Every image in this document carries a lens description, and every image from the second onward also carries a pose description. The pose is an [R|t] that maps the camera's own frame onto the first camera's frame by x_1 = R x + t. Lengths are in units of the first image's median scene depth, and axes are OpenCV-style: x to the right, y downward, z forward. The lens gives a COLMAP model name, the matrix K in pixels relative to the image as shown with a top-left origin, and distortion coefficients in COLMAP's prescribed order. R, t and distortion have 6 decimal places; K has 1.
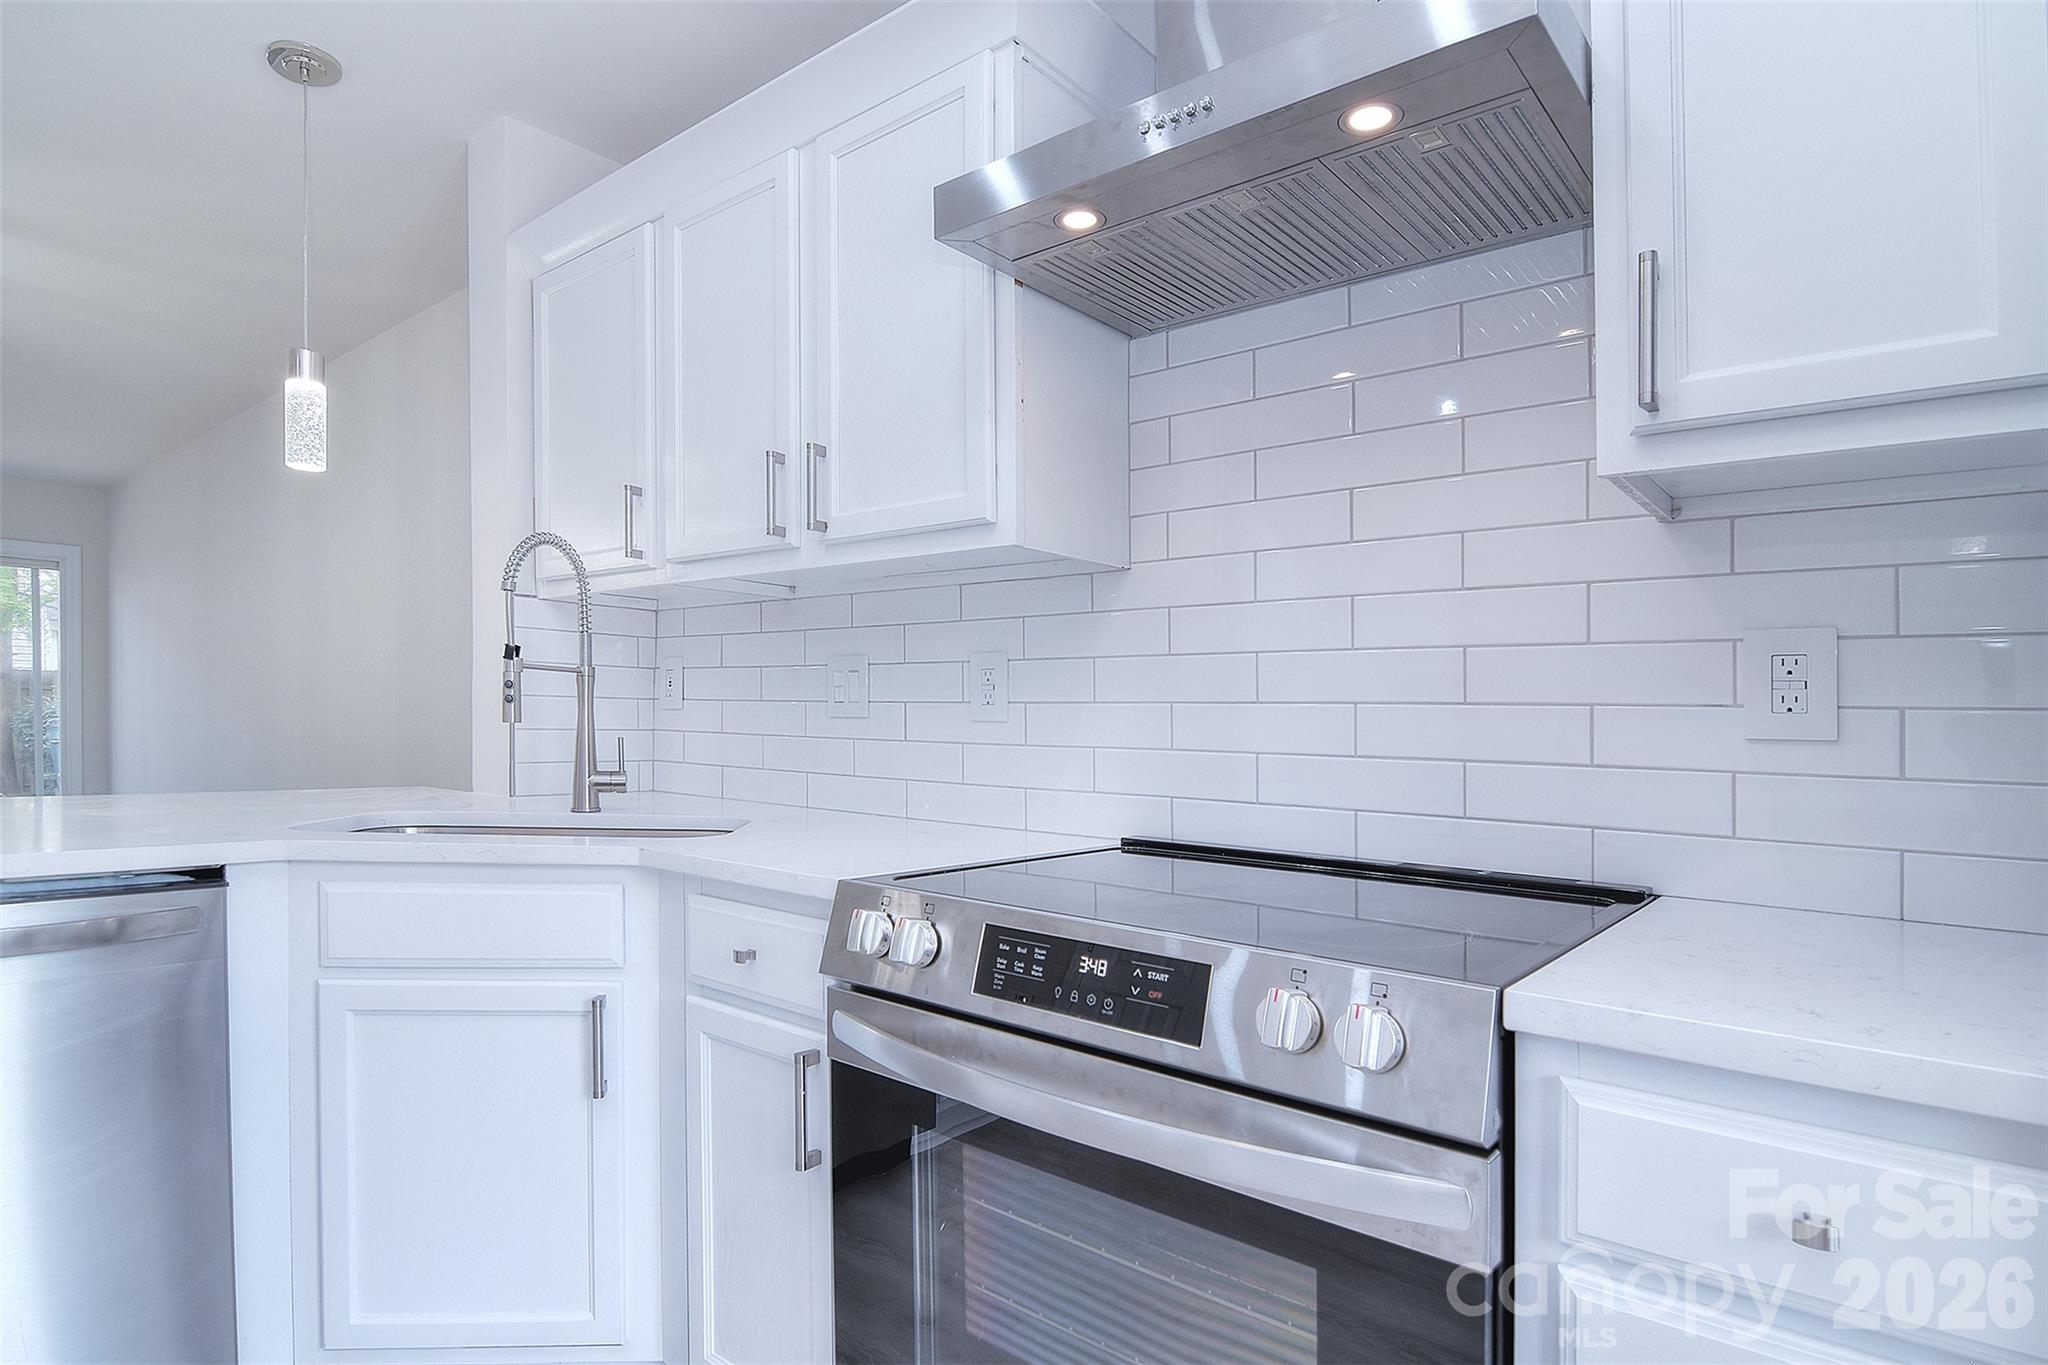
lens RADIAL K [[1082.7, 0, 995.0], [0, 1082.7, 721.1], [0, 0, 1]] dist [-0.002779, -0.012311]
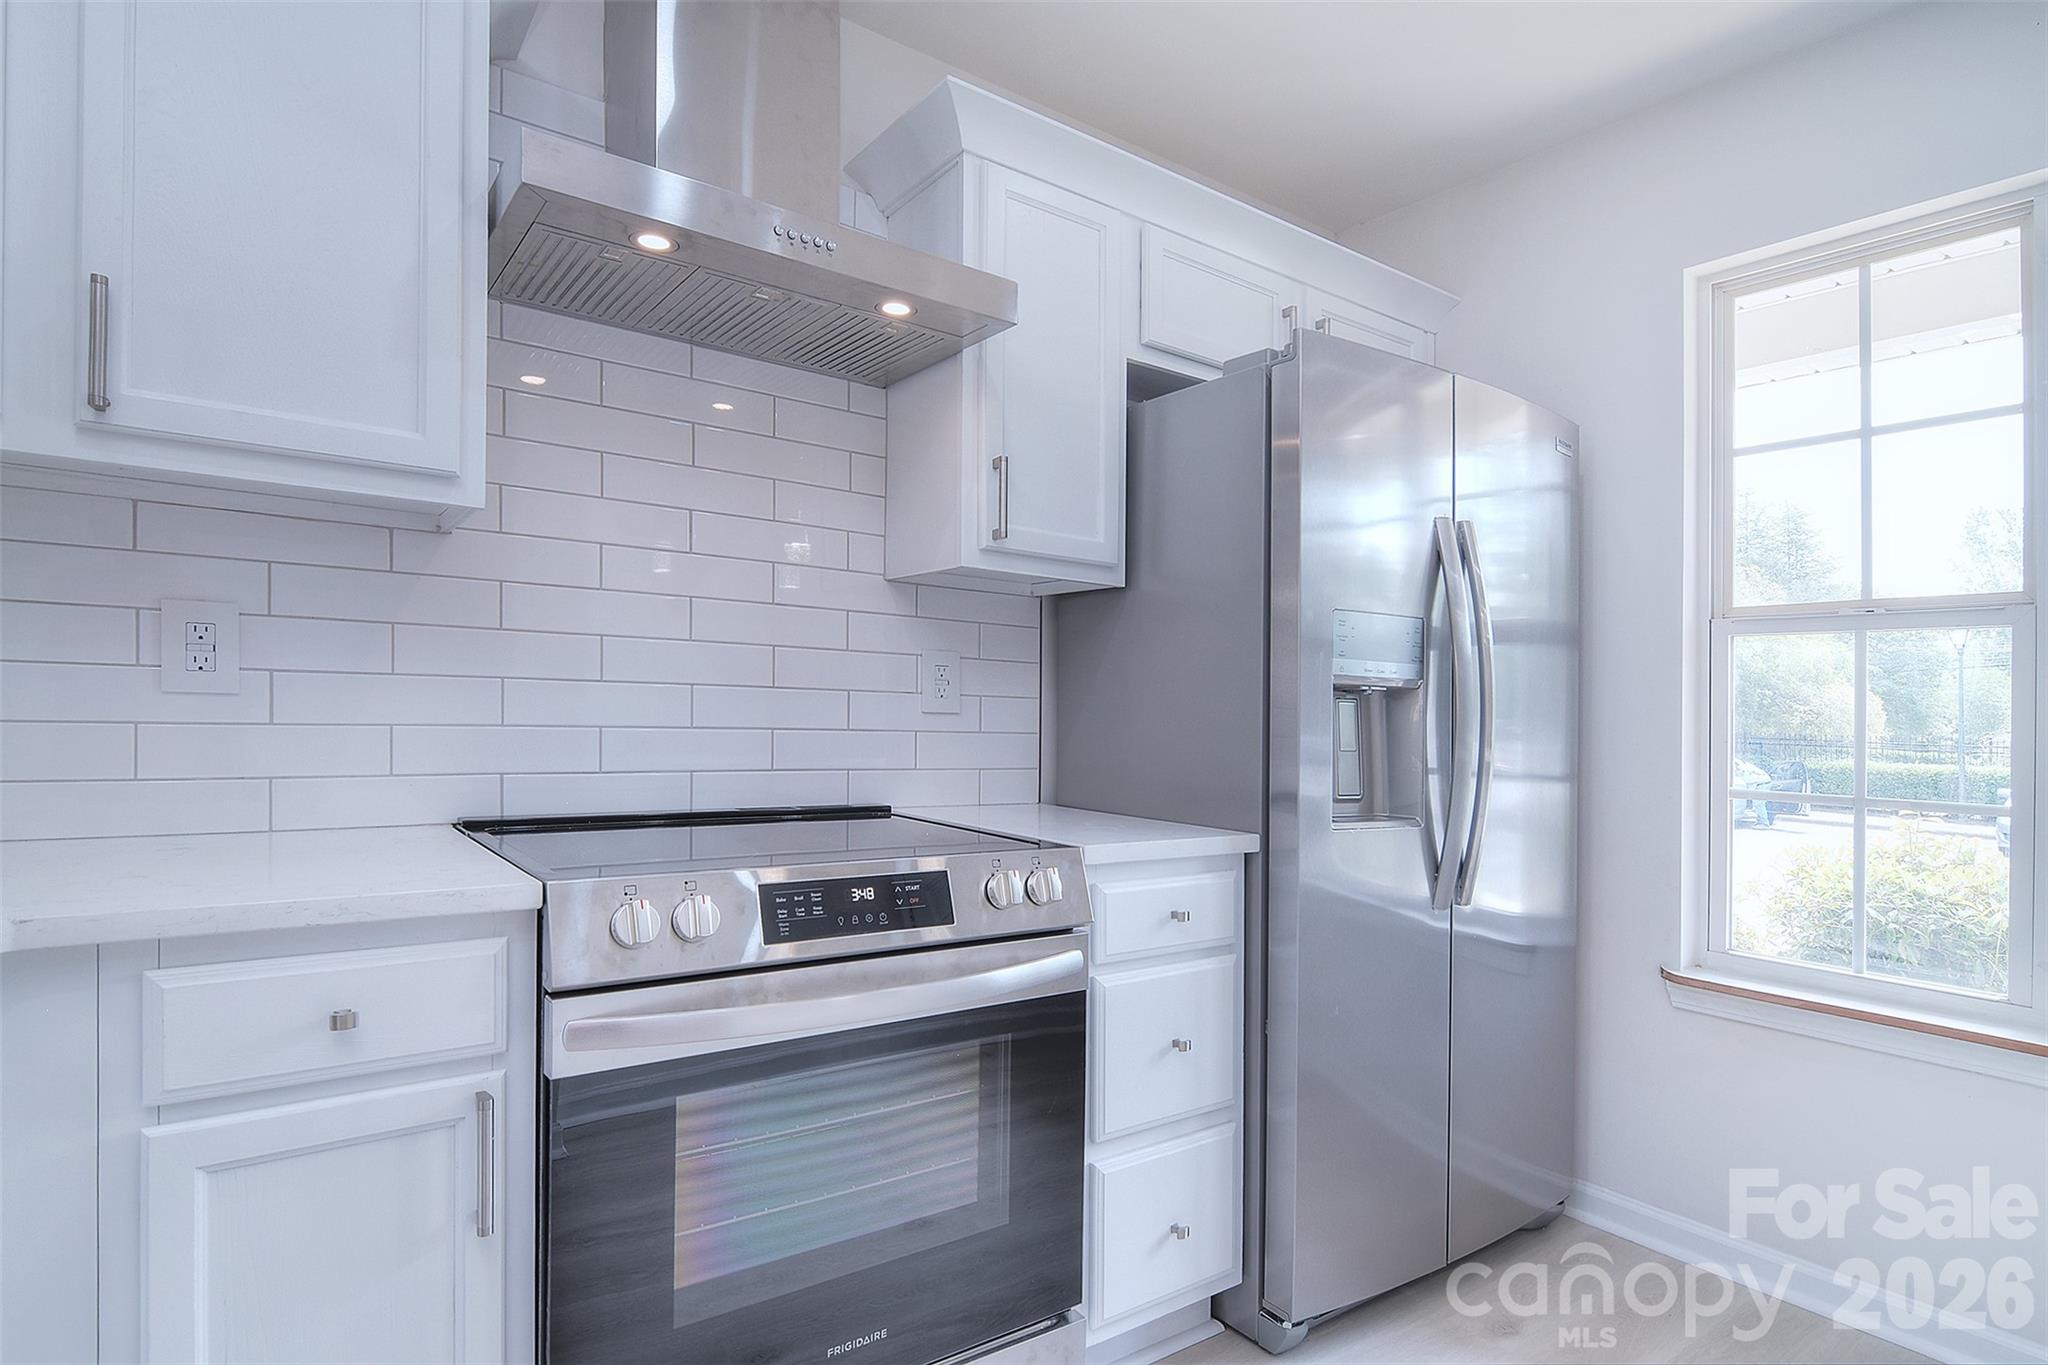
lens RADIAL K [[1082.7, 0, 1048.7], [0, 1082.7, 707.0], [0, 0, 1]] dist [-0.002779, -0.012311]
pose [[0.222930, -0.011054, 0.974772, -0.834406], [-0.022210, 0.999619, 0.016415, -0.021593], [-0.974581, -0.025309, 0.222600, 0.354516]]
